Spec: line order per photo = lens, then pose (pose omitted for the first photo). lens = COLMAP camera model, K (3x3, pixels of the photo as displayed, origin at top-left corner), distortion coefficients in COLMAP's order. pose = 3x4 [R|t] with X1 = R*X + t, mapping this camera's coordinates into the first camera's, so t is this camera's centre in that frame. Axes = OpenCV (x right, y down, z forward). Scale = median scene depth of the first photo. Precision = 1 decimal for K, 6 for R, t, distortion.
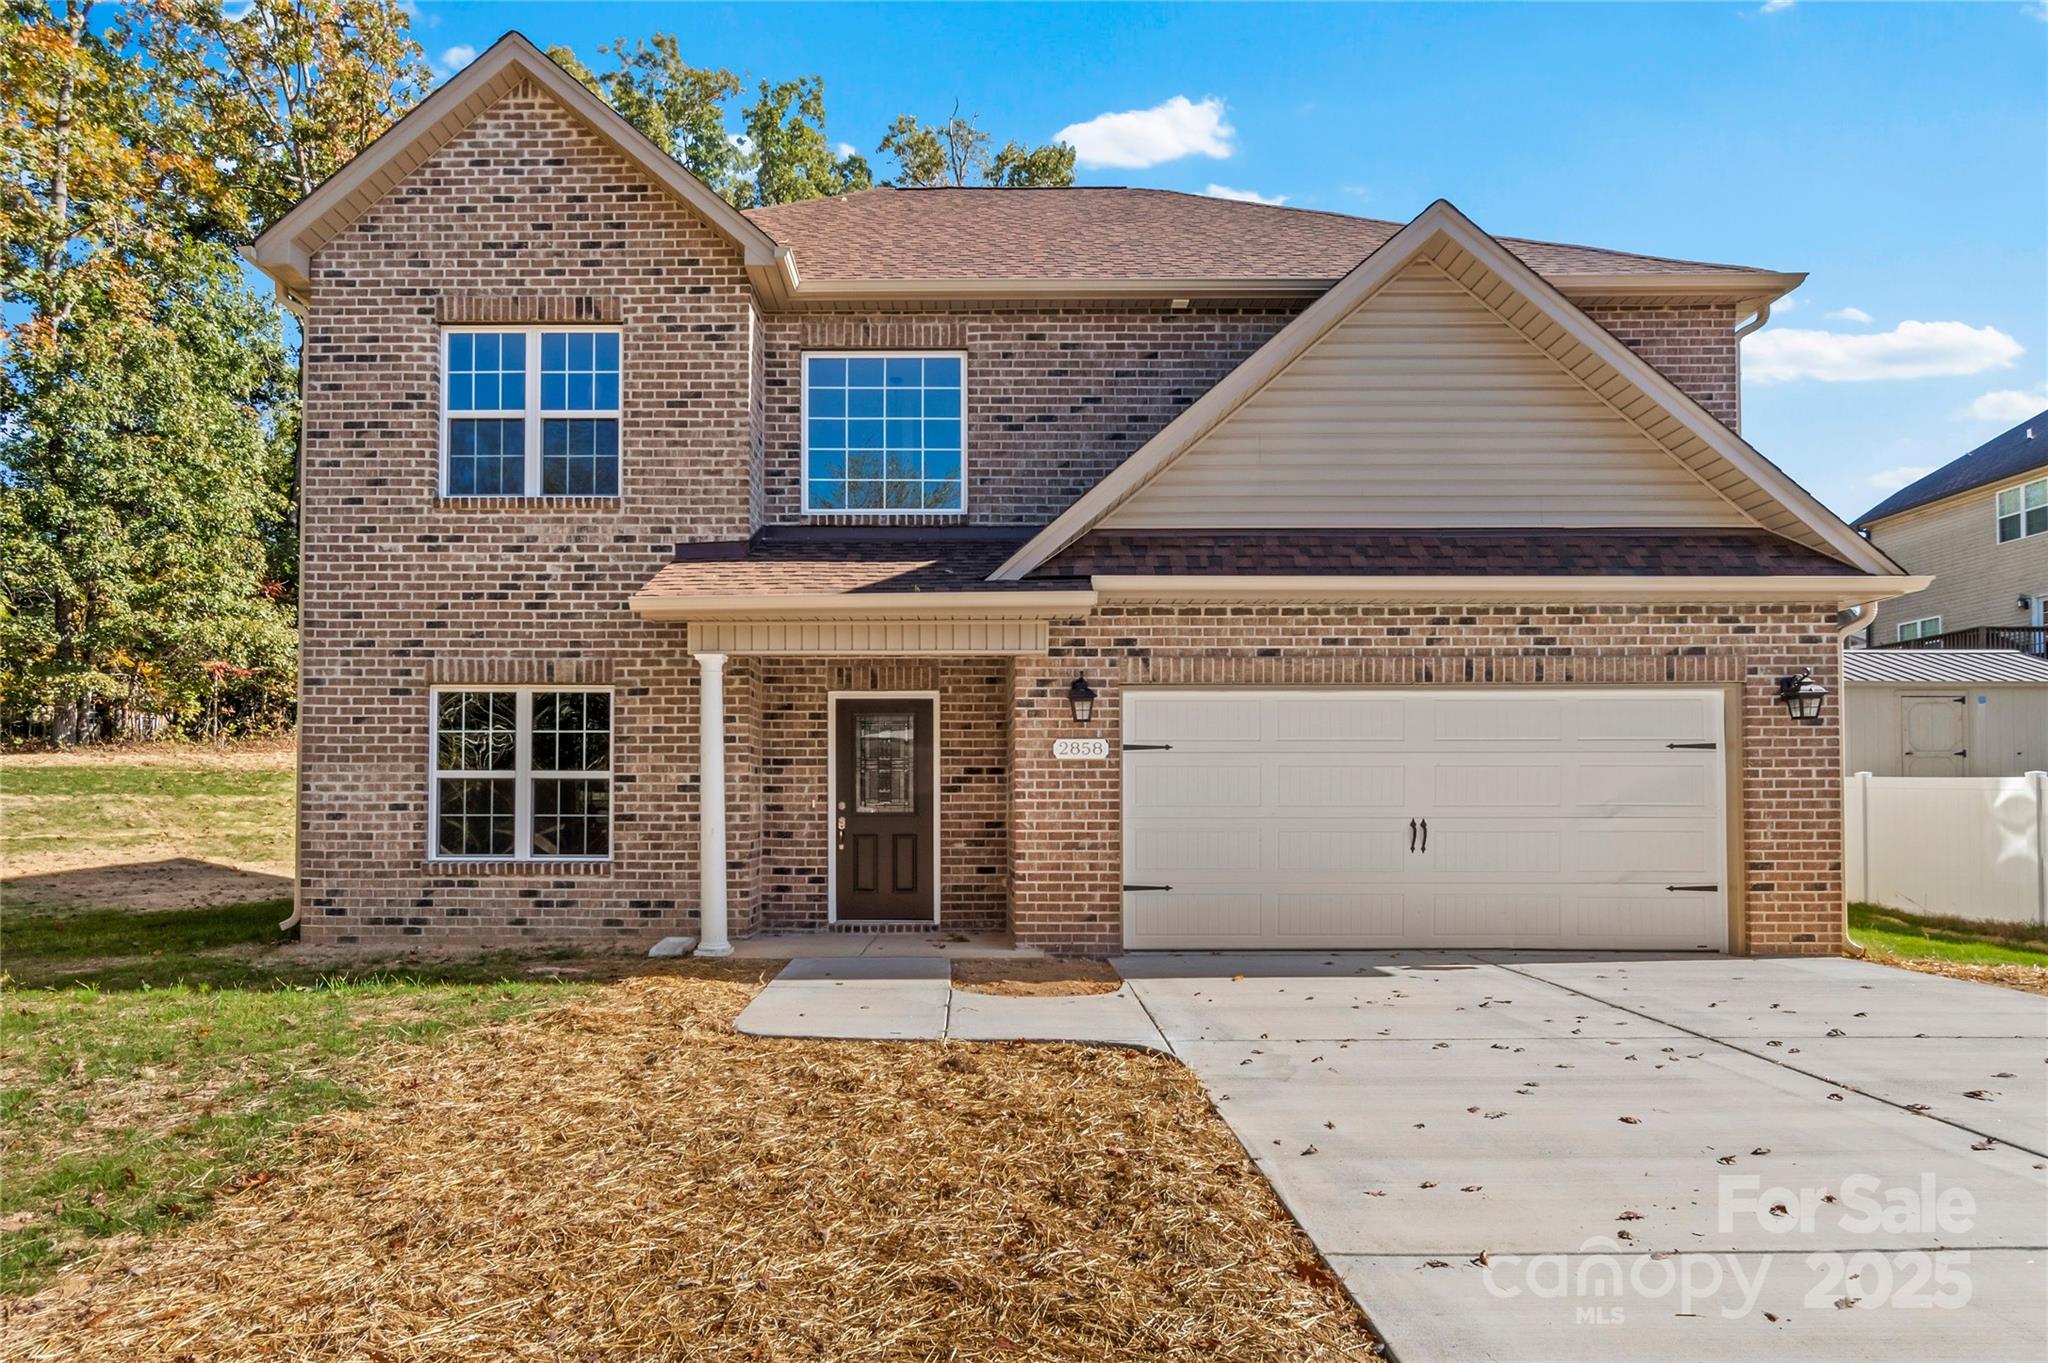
lens RADIAL K [[1220.1, 0, 1020.0], [0, 1220.1, 786.6], [0, 0, 1]] dist [0.005311, -0.003486]
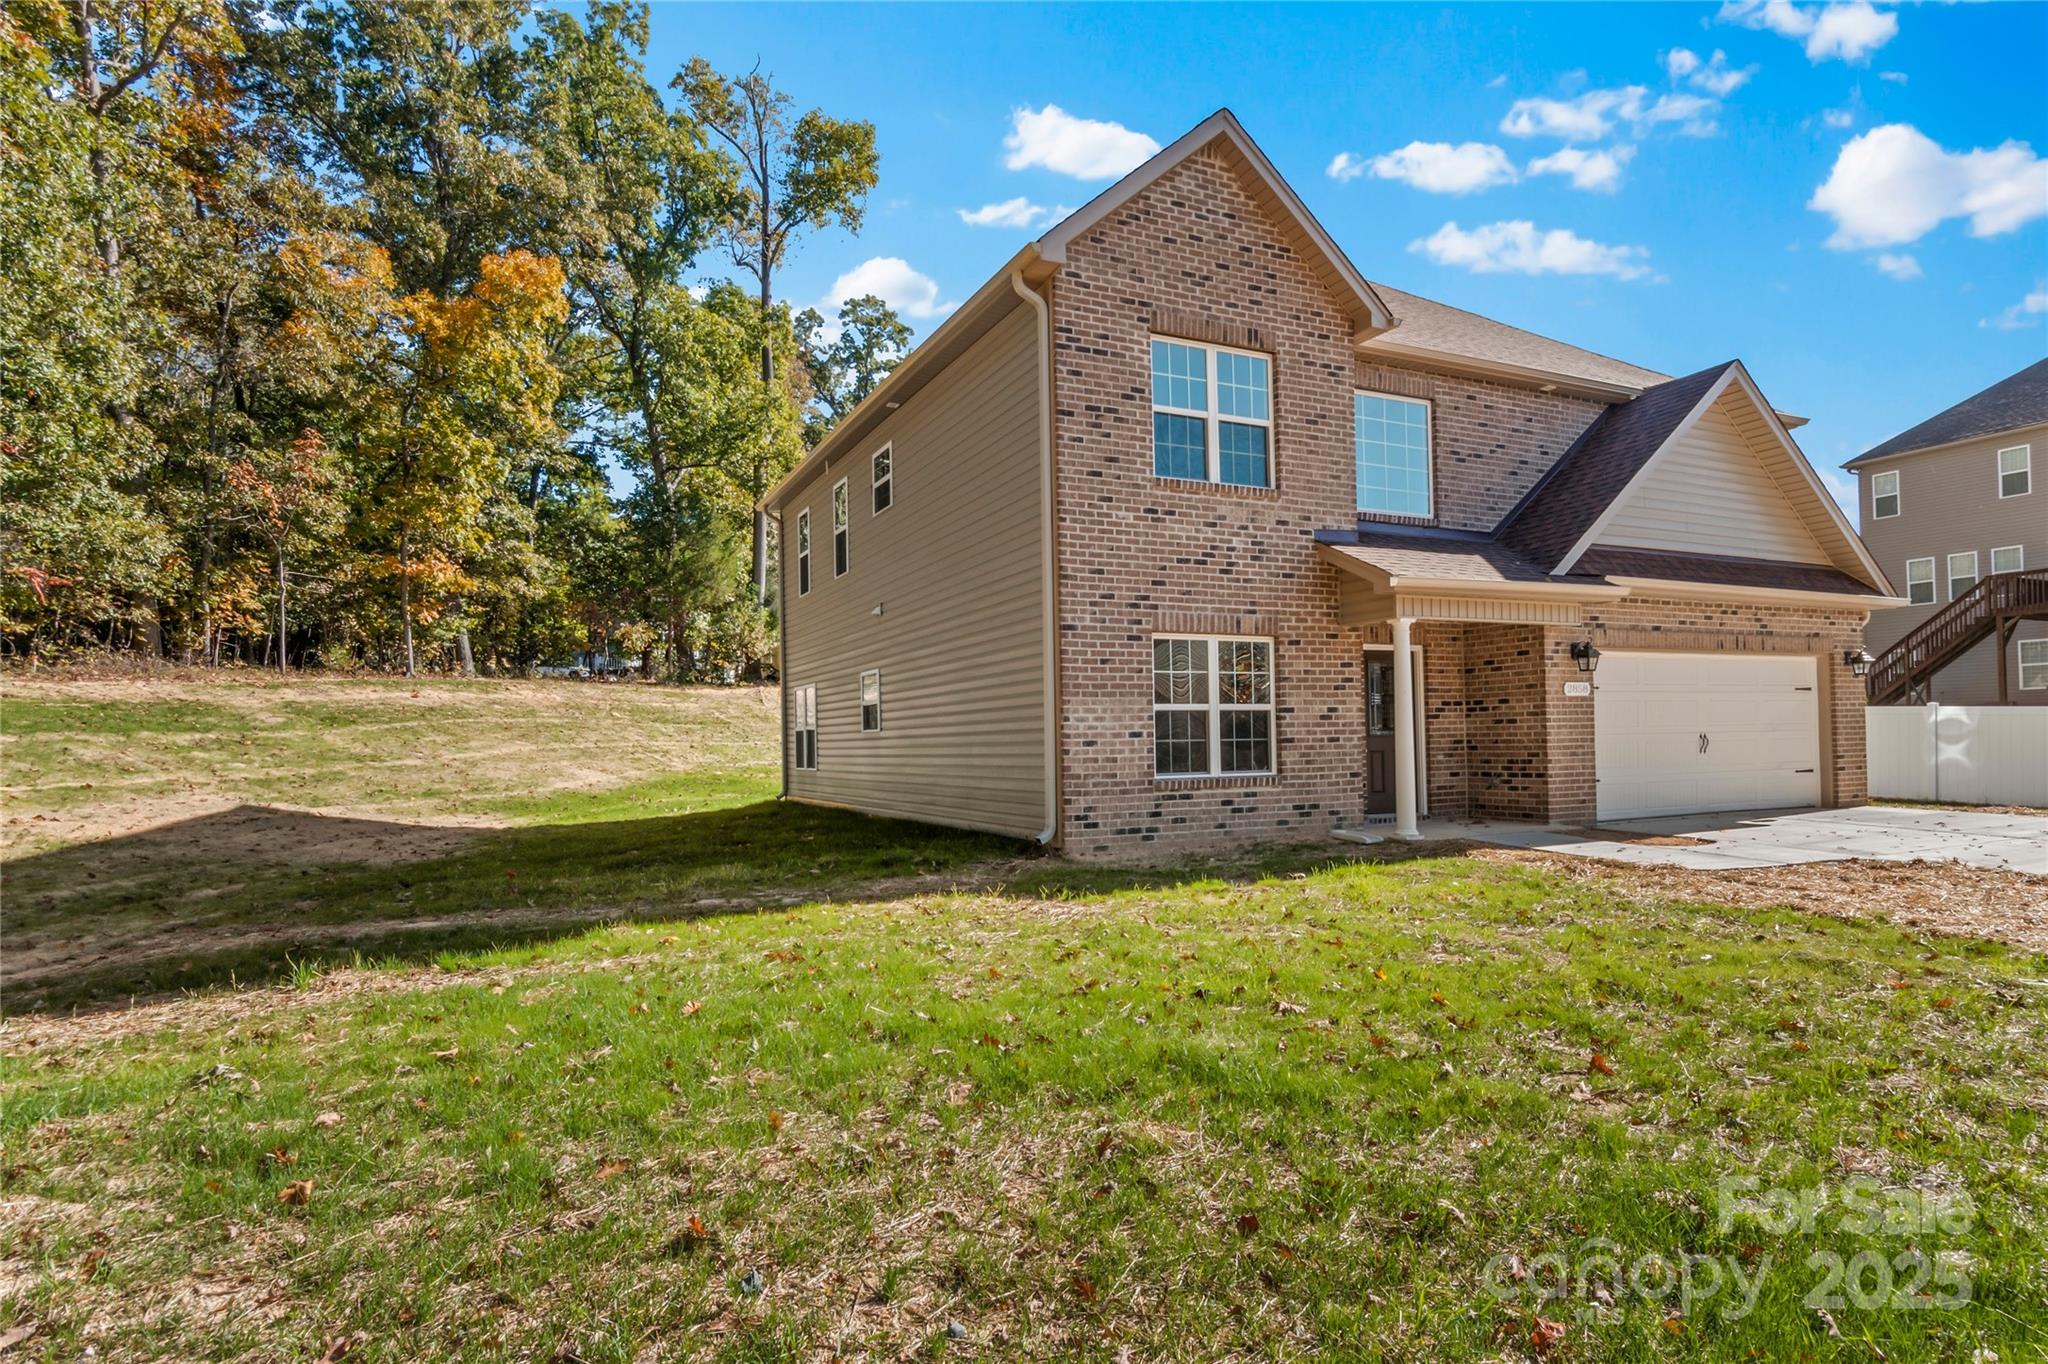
lens RADIAL K [[1121.4, 0, 1091.7], [0, 1121.4, 710.9], [0, 0, 1]] dist [0.008605, 0.001492]
pose [[0.885152, -0.004890, 0.465276, -1.056413], [0.004577, 0.999988, 0.001802, -0.008752], [-0.465280, 0.000535, 0.885164, 0.051820]]
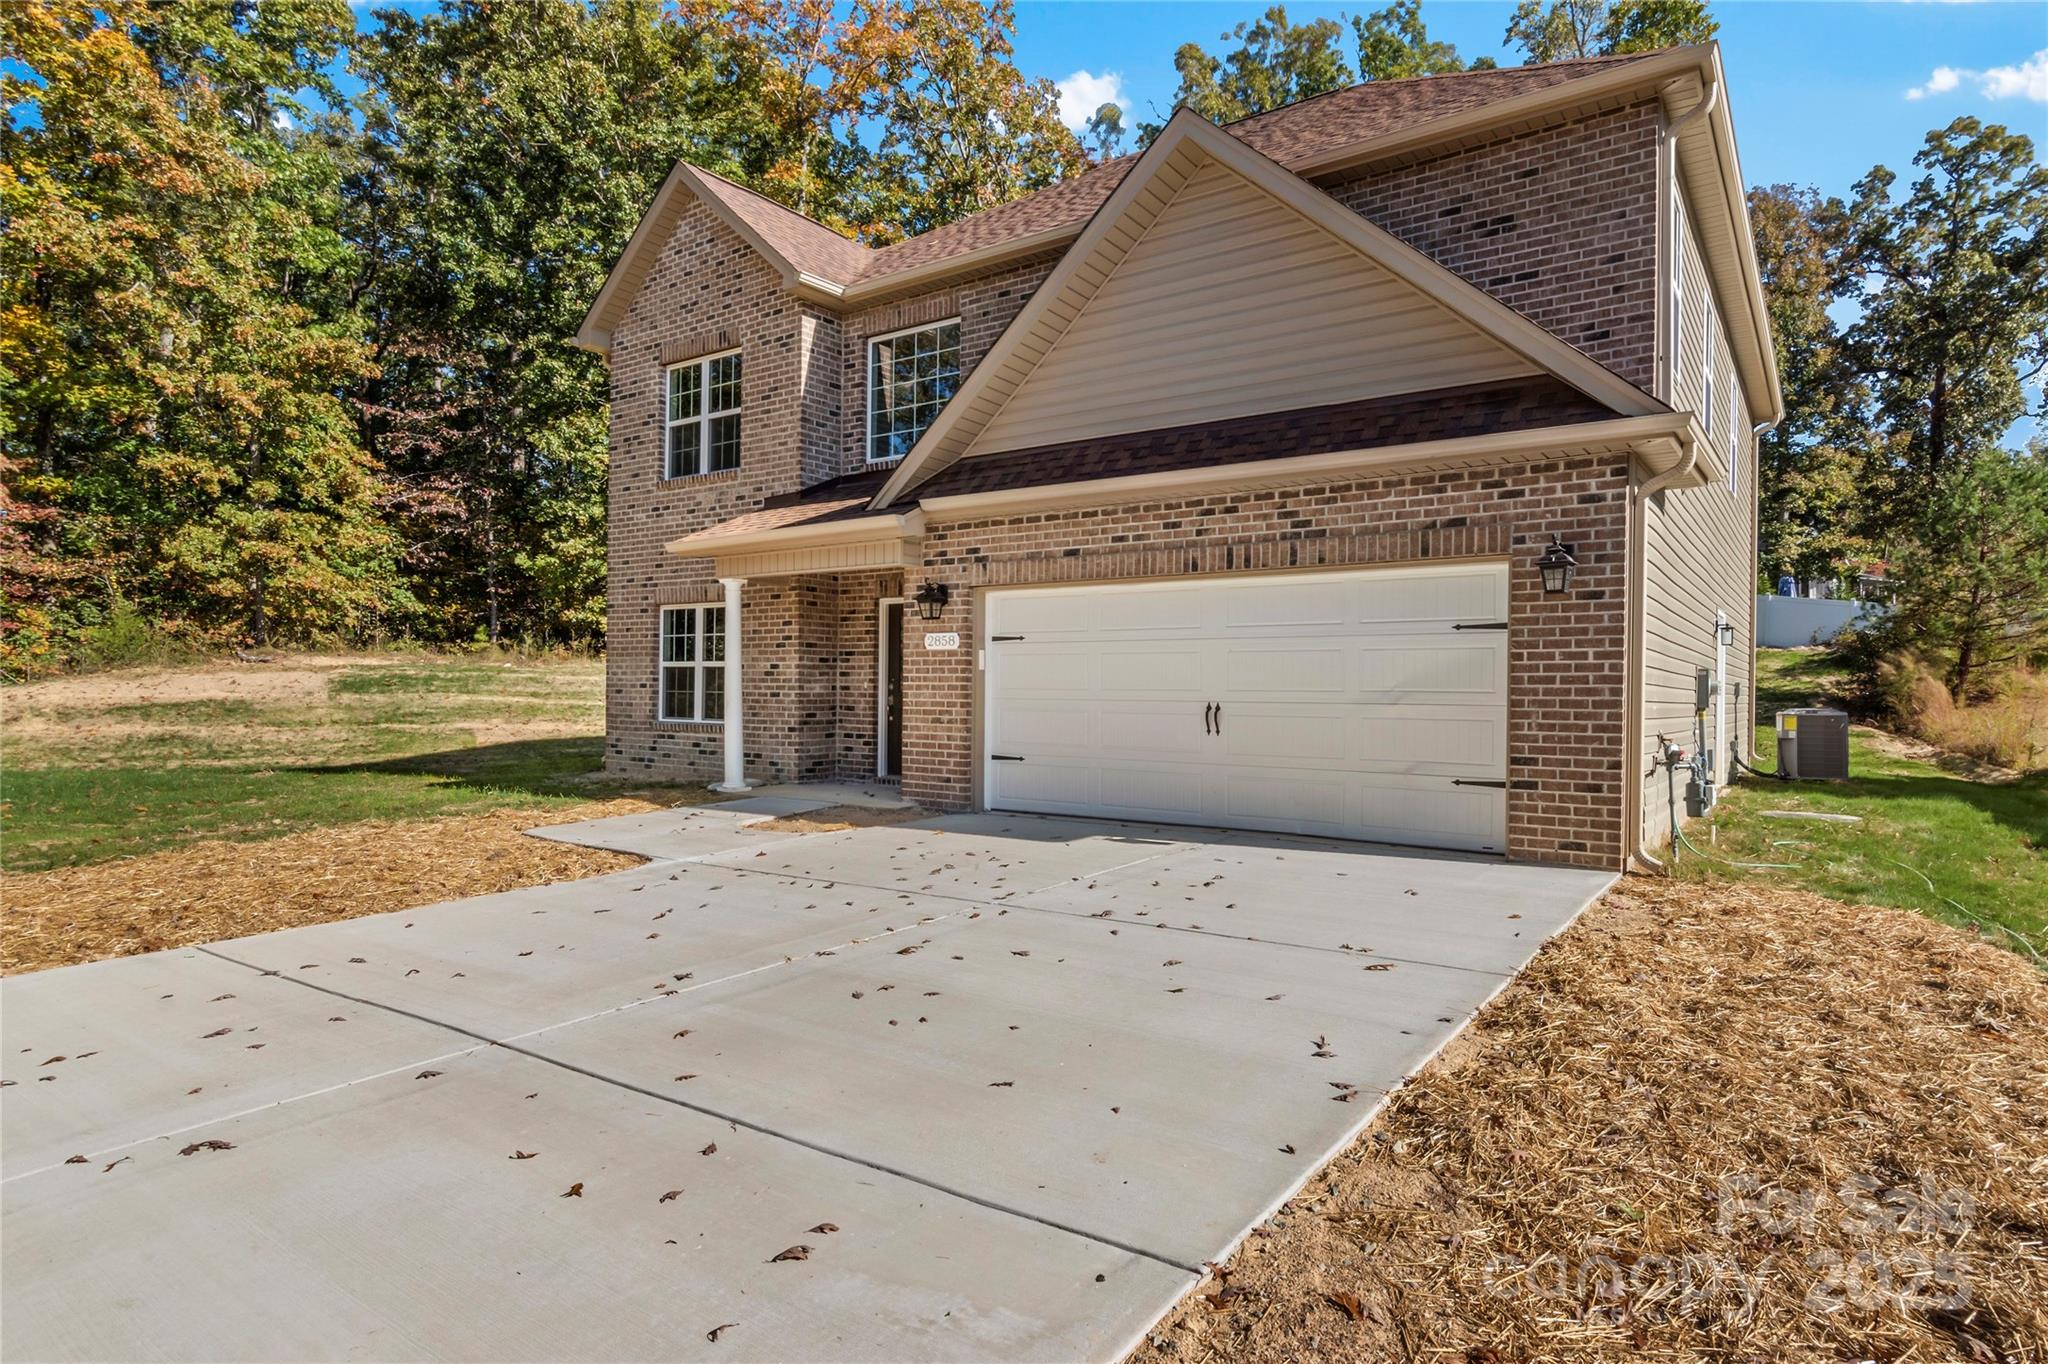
lens RADIAL K [[1121.4, 0, 1080.7], [0, 1121.4, 692.3], [0, 0, 1]] dist [0.008605, 0.001492]
pose [[0.827312, 0.008993, -0.561670, 0.749128], [0.001588, 0.999830, 0.018347, -0.000093], [0.561740, -0.016070, 0.827158, 0.140132]]
